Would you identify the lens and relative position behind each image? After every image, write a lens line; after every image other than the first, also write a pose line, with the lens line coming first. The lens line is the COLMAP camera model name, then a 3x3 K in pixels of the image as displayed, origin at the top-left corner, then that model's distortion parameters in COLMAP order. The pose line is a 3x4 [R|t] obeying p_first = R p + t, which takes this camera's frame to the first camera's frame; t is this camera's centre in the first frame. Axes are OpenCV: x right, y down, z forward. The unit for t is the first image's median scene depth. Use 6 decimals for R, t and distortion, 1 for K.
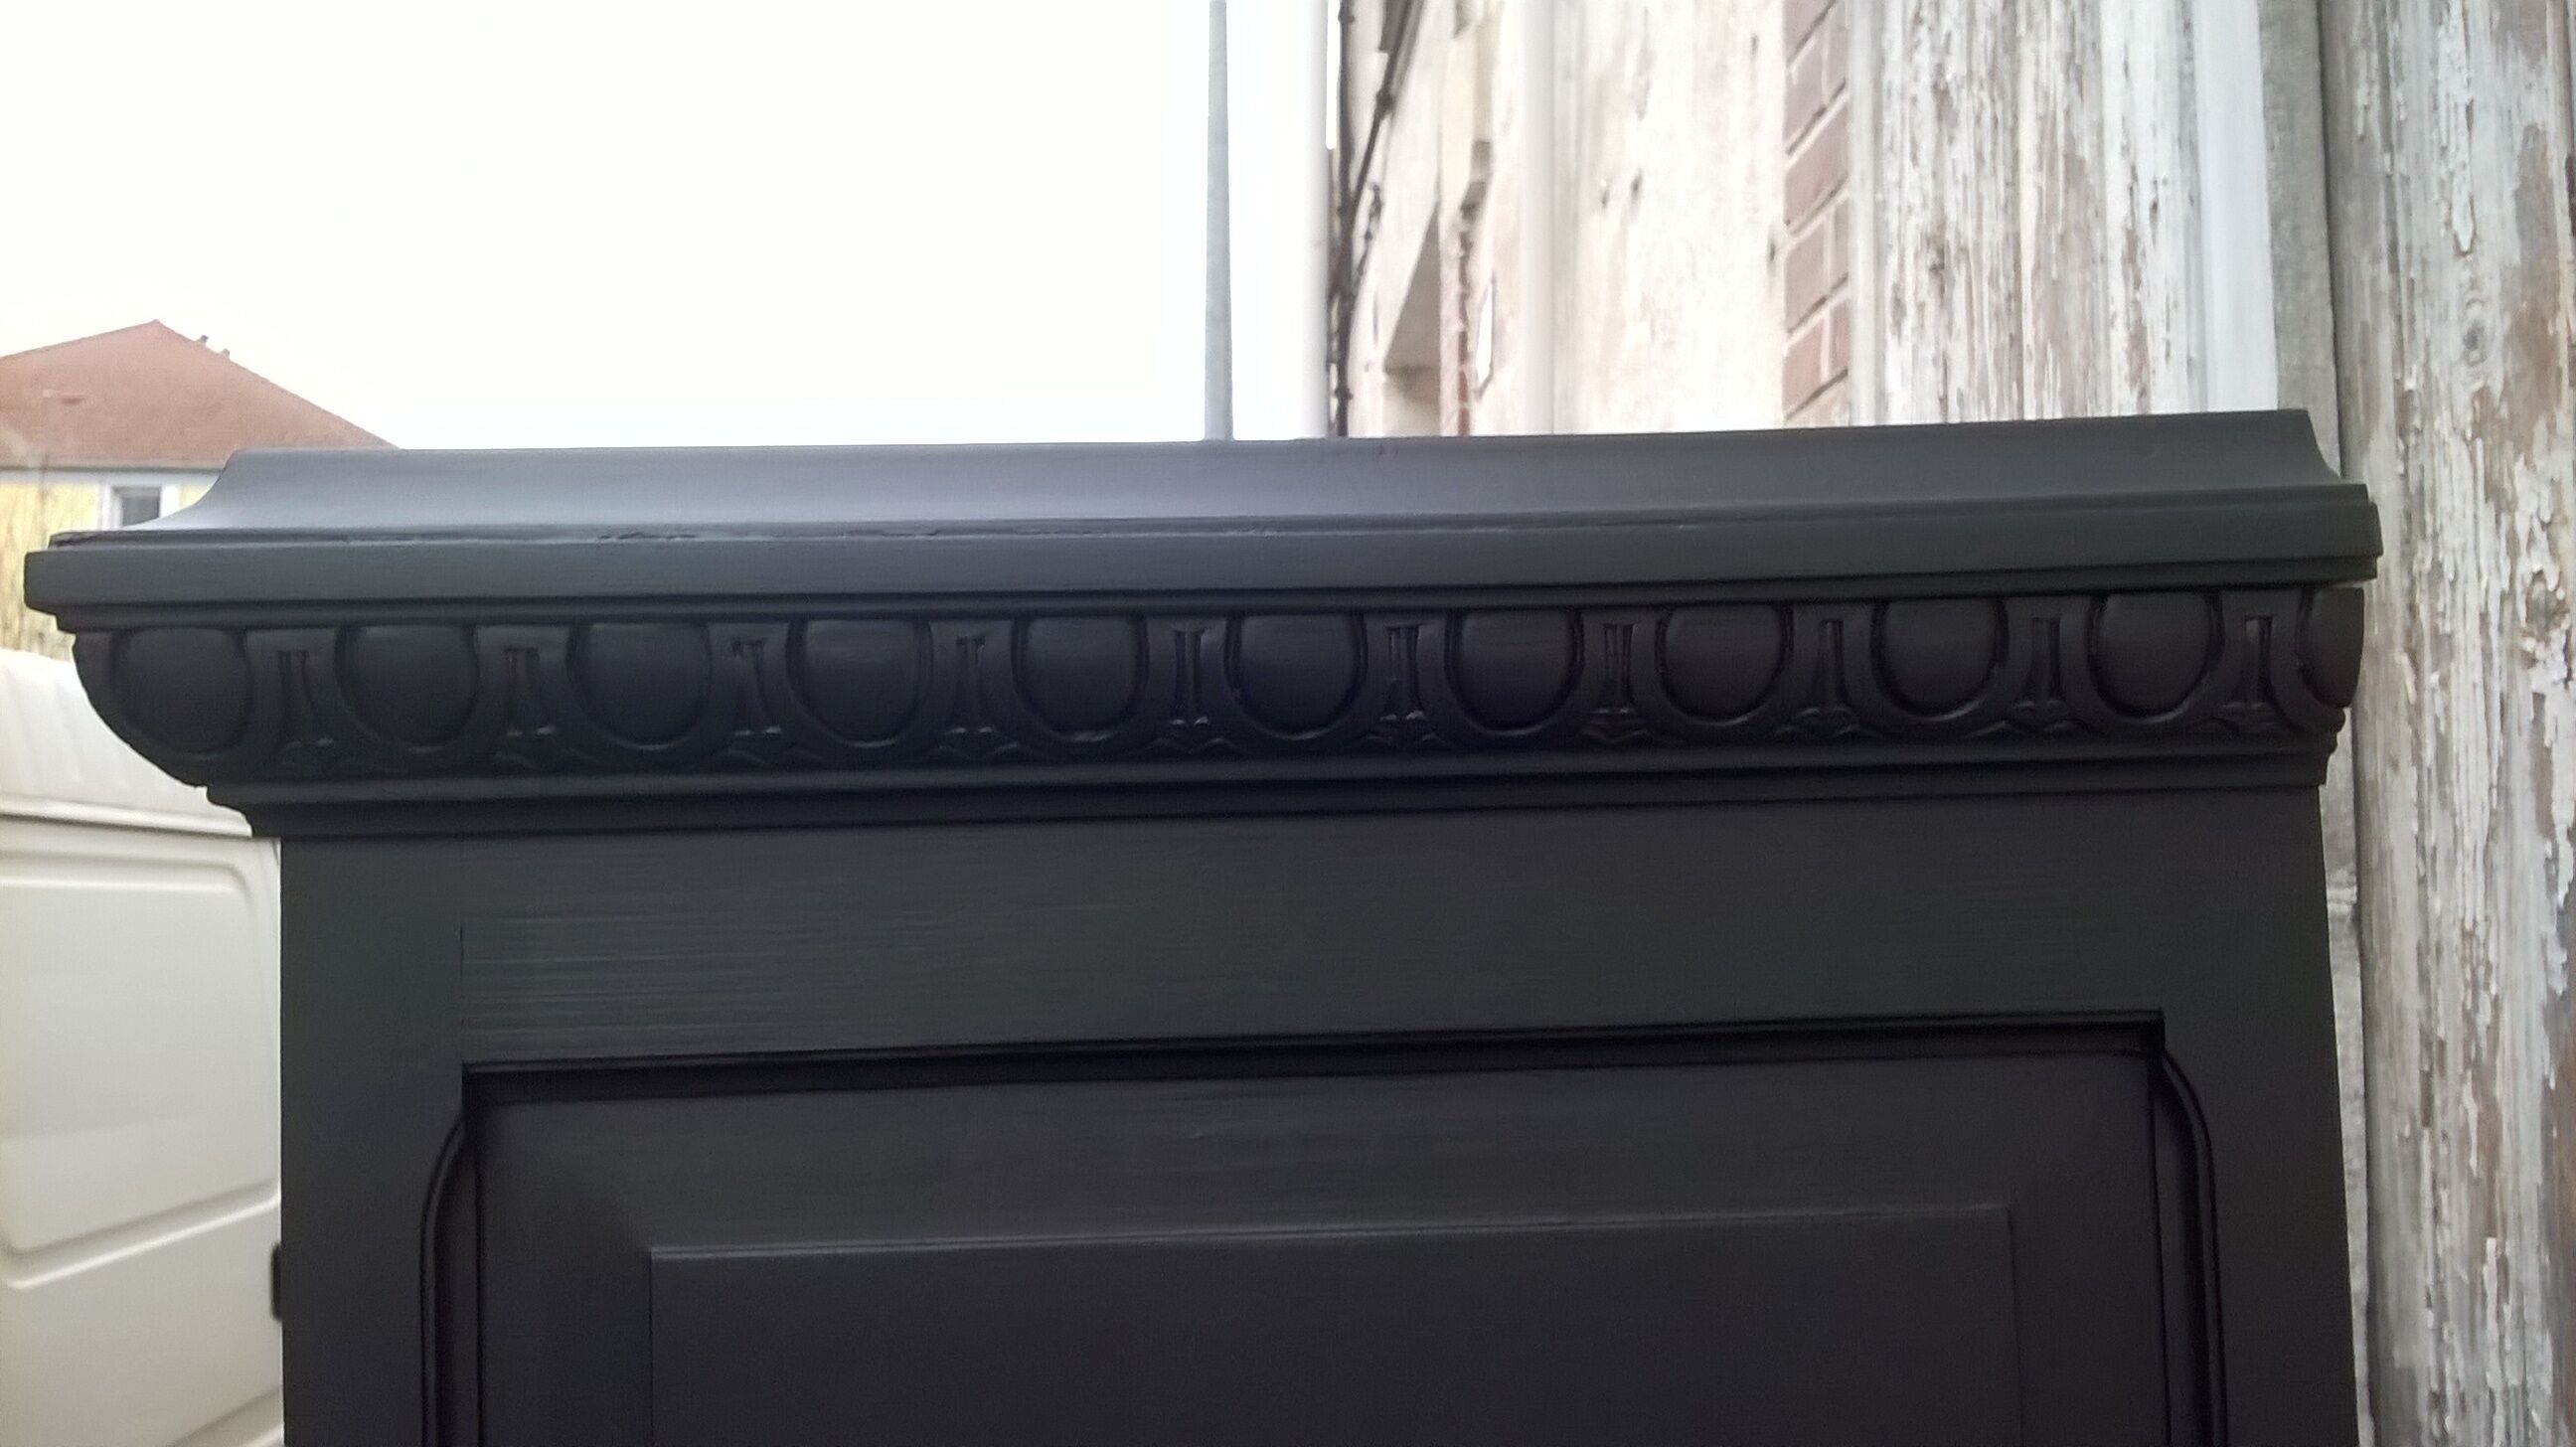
lens RADIAL K [[2267.7, 0, 1275.9], [0, 2267.7, 728.8], [0, 0, 1]] dist [0.025879, -0.128637]
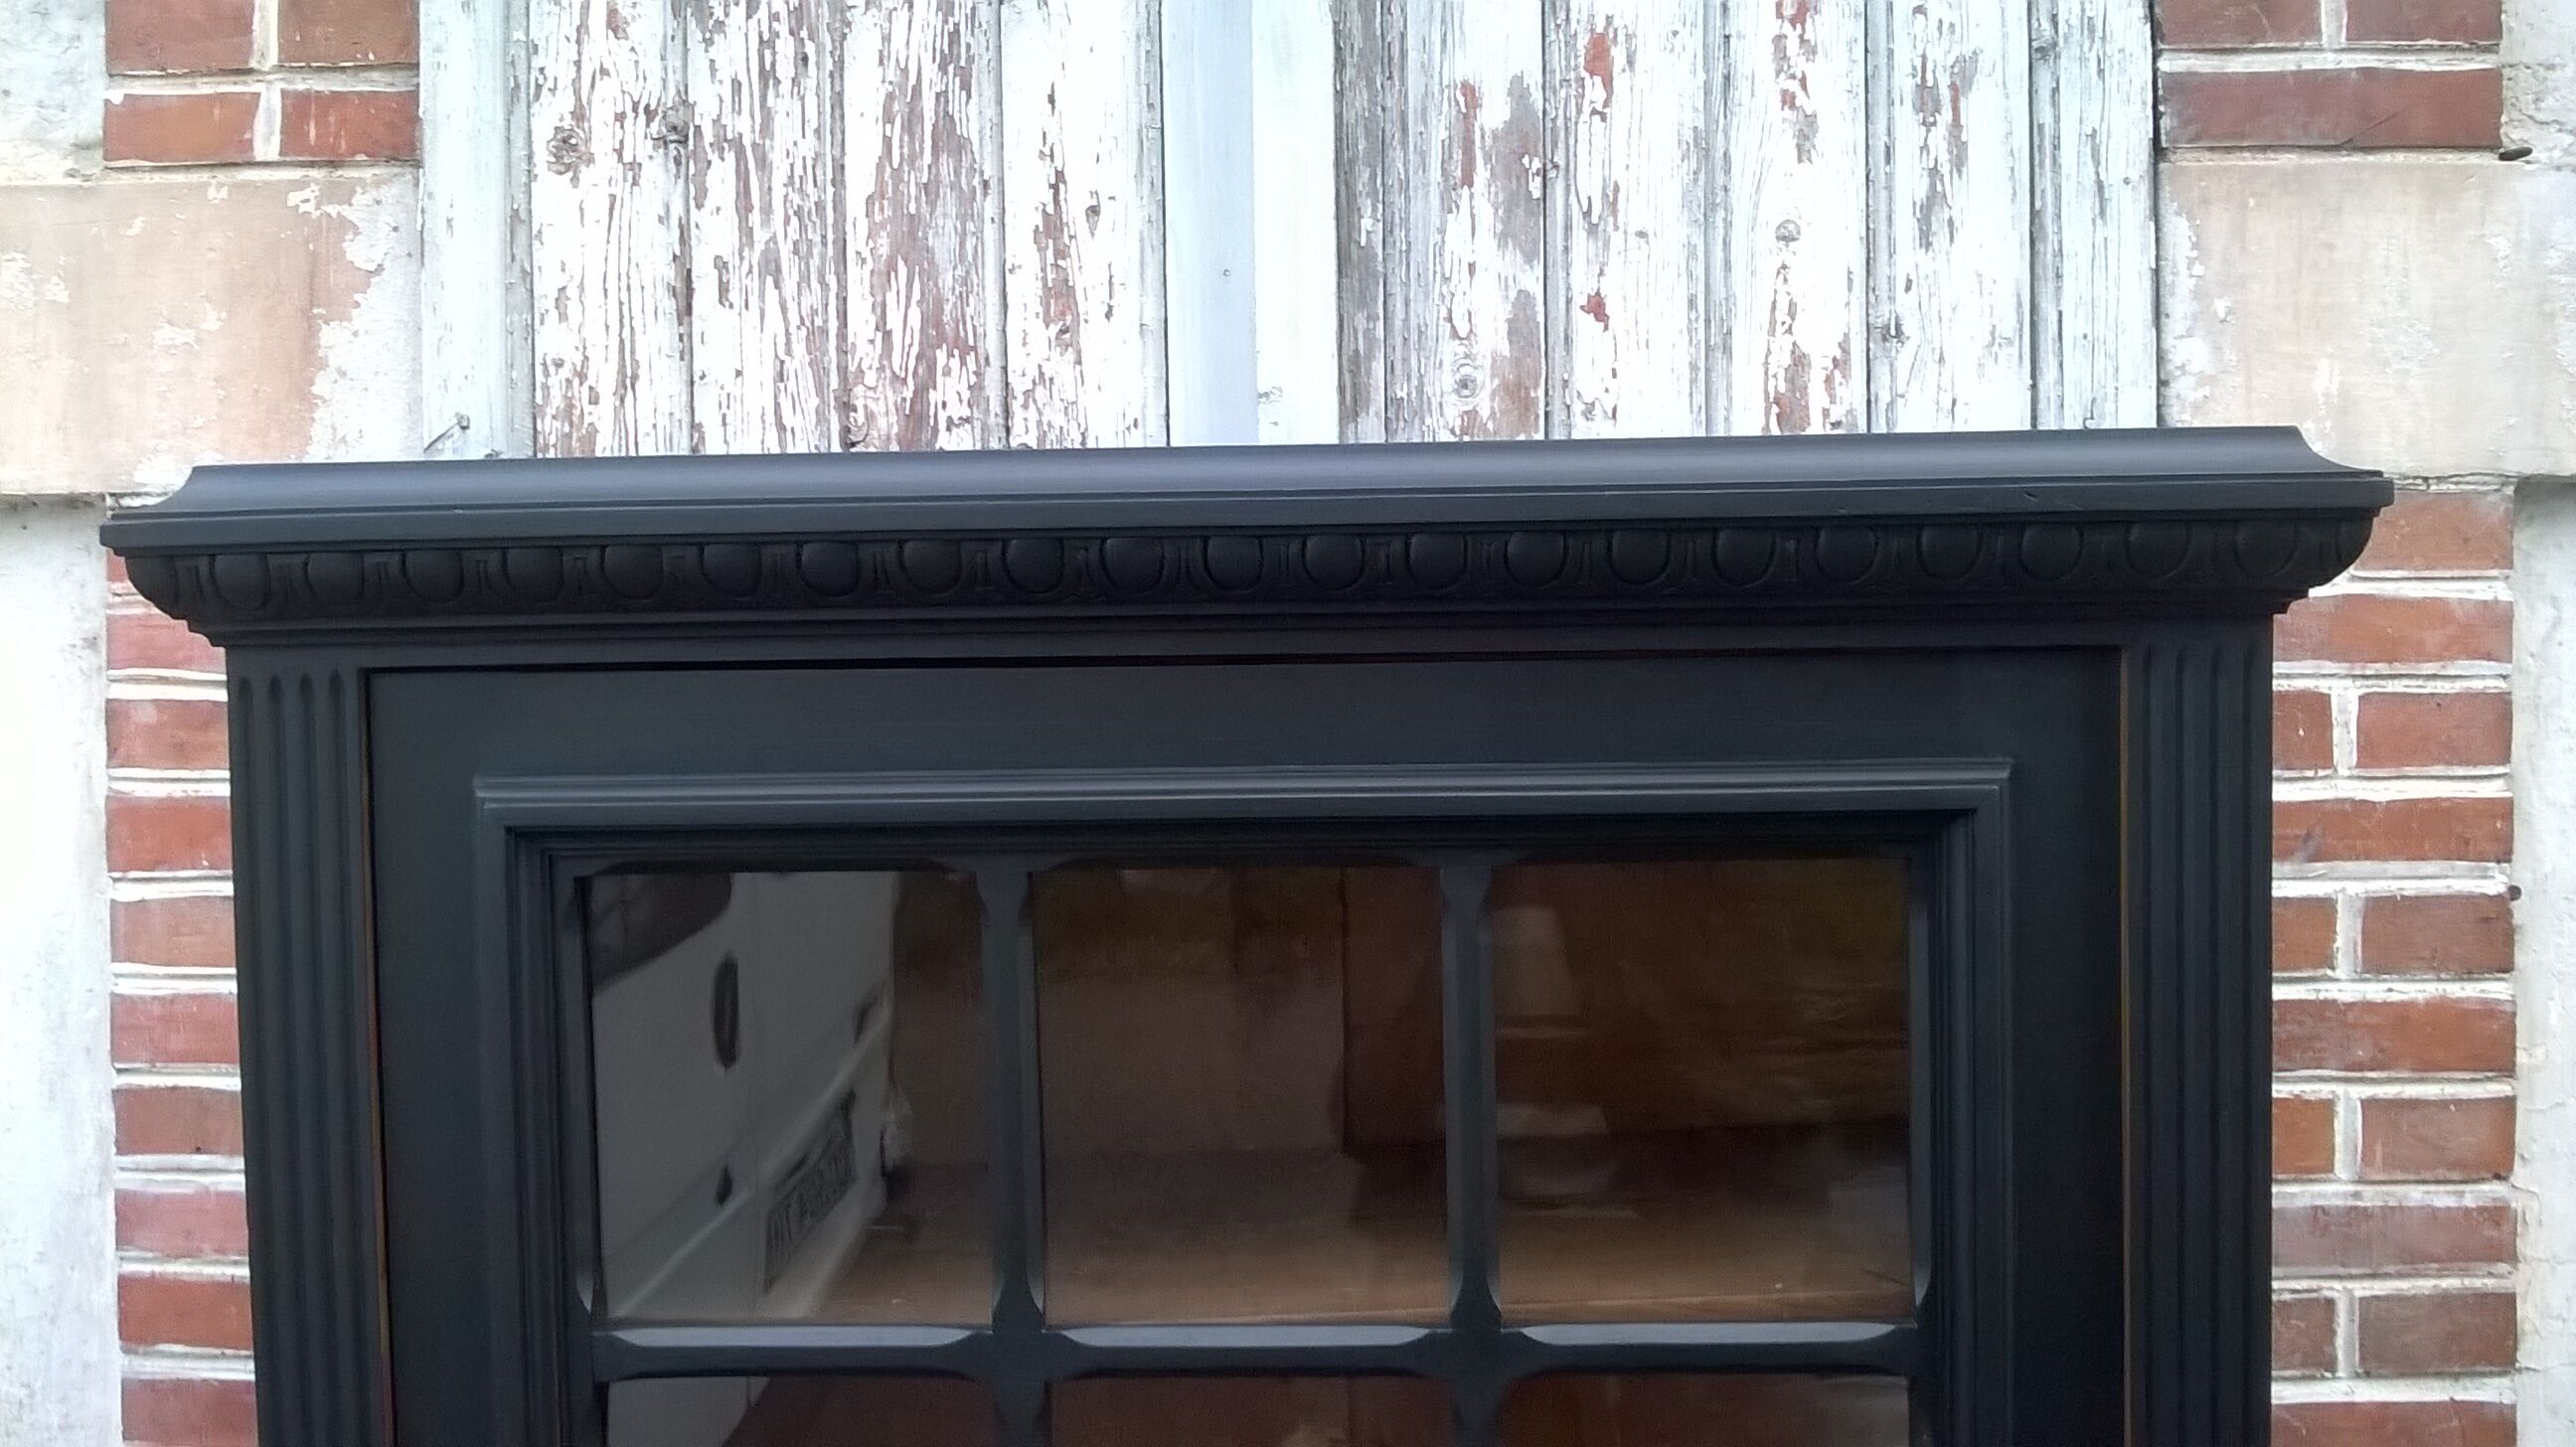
lens RADIAL K [[2267.7, 0, 1311.3], [0, 2267.7, 663.7], [0, 0, 1]] dist [0.025879, -0.128637]
pose [[0.072915, 0.002148, 0.997336, -1.319547], [-0.058088, 0.998309, 0.002096, 0.067155], [-0.995645, -0.058086, 0.072917, 0.892788]]
